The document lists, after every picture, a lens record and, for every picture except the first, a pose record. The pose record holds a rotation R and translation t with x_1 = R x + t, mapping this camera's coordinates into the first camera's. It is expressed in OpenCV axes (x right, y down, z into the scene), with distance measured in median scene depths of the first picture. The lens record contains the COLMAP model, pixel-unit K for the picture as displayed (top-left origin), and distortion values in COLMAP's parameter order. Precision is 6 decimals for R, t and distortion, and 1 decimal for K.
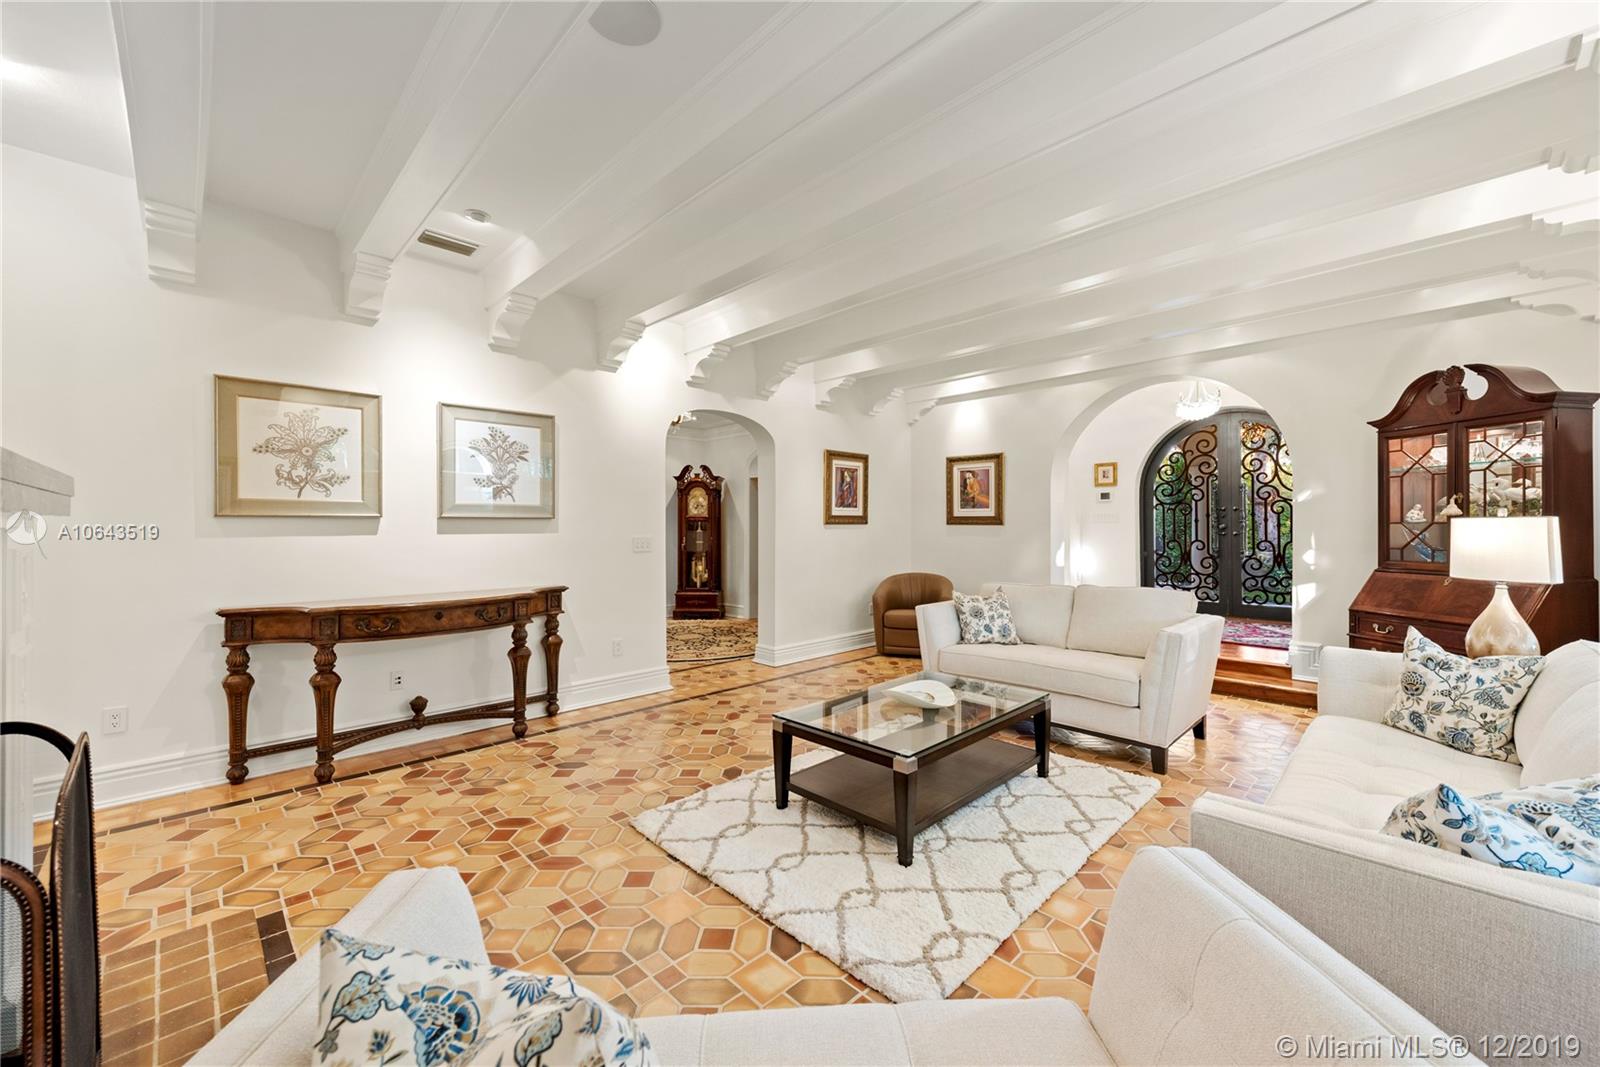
lens RADIAL K [[632.2, 0, 801.5], [0, 632.2, 530.3], [0, 0, 1]] dist [0.012049, -0.000201]
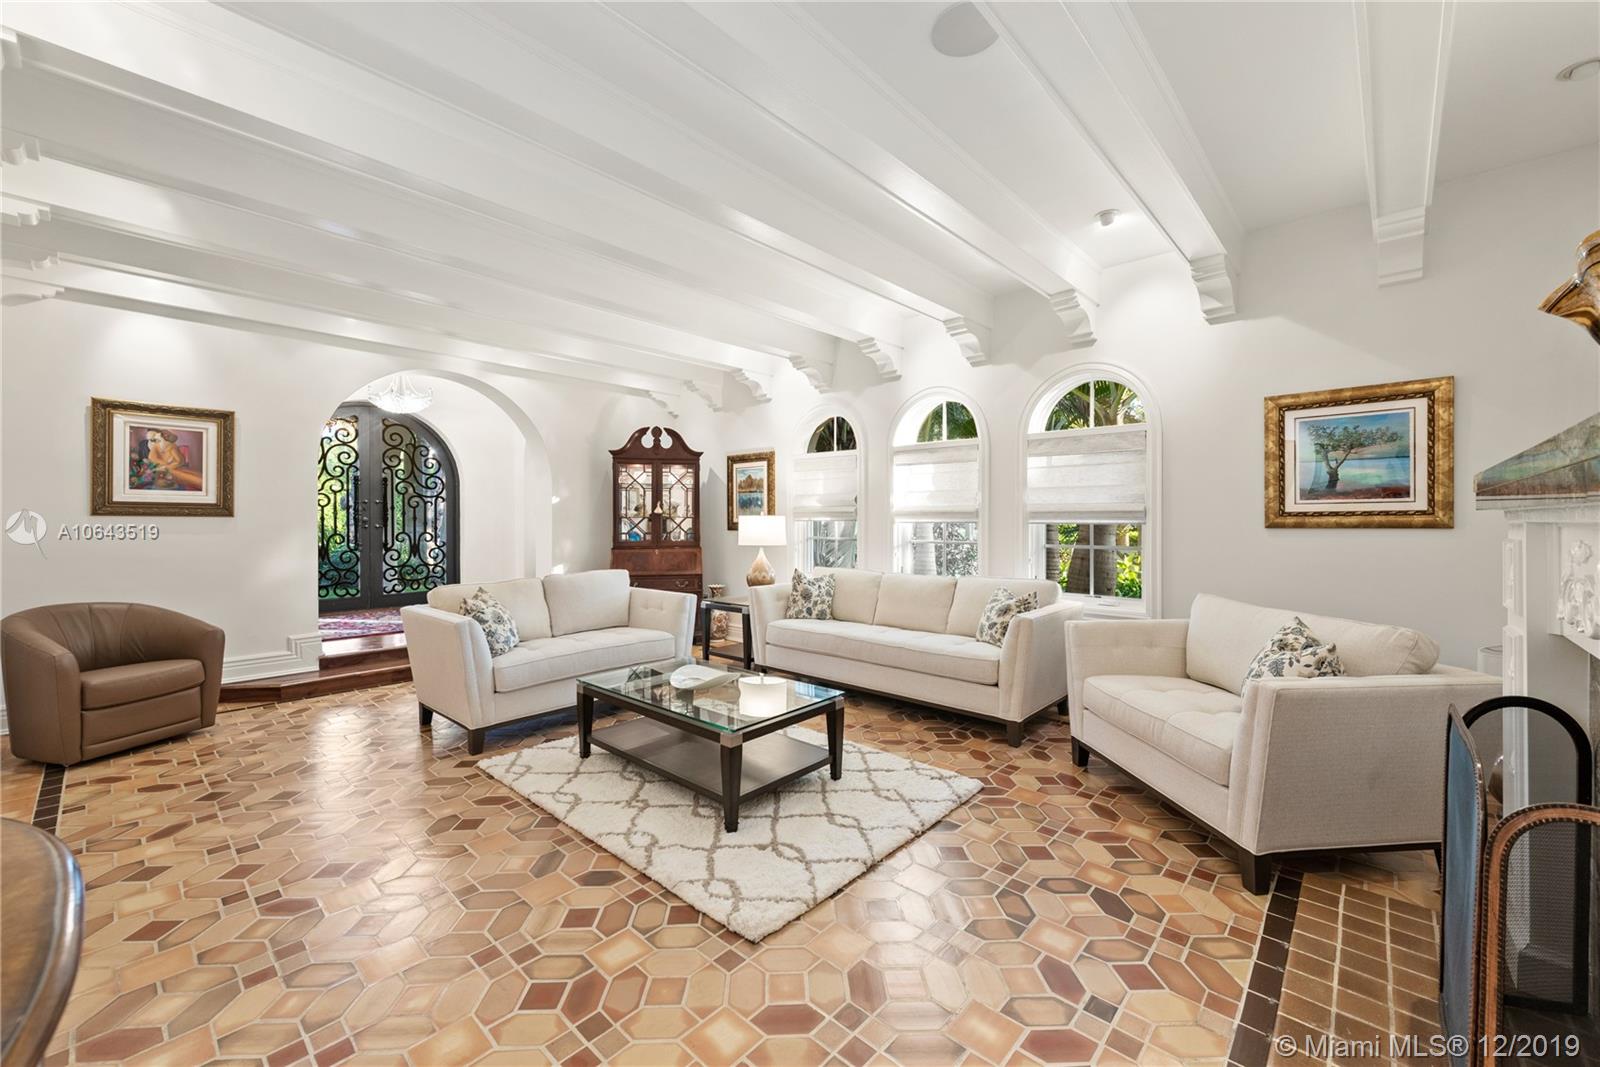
lens RADIAL K [[632.2, 0, 801.6], [0, 632.2, 524.1], [0, 0, 1]] dist [0.012049, -0.000201]
pose [[-0.059600, -0.006073, 0.998204, -0.551280], [0.004226, 0.999971, 0.006336, -0.002800], [-0.998213, 0.004596, -0.059572, 0.559835]]
